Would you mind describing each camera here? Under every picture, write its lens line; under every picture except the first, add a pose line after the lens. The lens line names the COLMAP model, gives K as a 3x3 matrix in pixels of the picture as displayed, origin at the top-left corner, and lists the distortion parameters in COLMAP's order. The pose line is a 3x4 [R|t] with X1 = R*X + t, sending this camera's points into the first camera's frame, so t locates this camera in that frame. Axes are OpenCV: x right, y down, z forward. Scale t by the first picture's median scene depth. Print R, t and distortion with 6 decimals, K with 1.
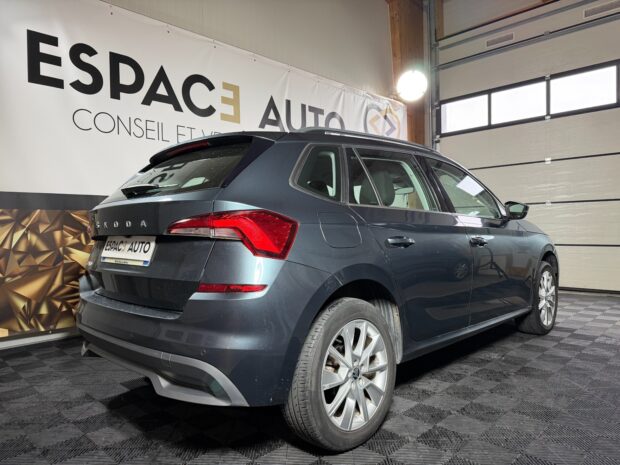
lens RADIAL K [[446.2, 0, 313.0], [0, 446.2, 235.6], [0, 0, 1]] dist [0.034421, -0.039187]
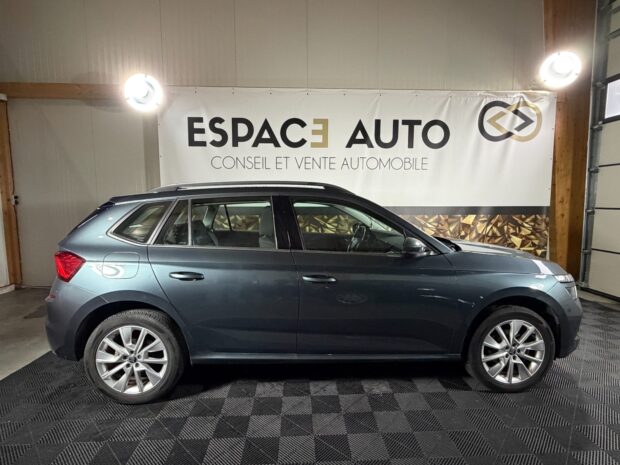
lens RADIAL K [[326.4, 0, 308.9], [0, 326.4, 236.8], [0, 0, 1]] dist [0.005318, -0.008088]
pose [[0.721388, 0.092316, -0.686350, 0.555293], [-0.023227, 0.993743, 0.109248, -0.106130], [0.692141, -0.062868, 0.719019, 0.287396]]
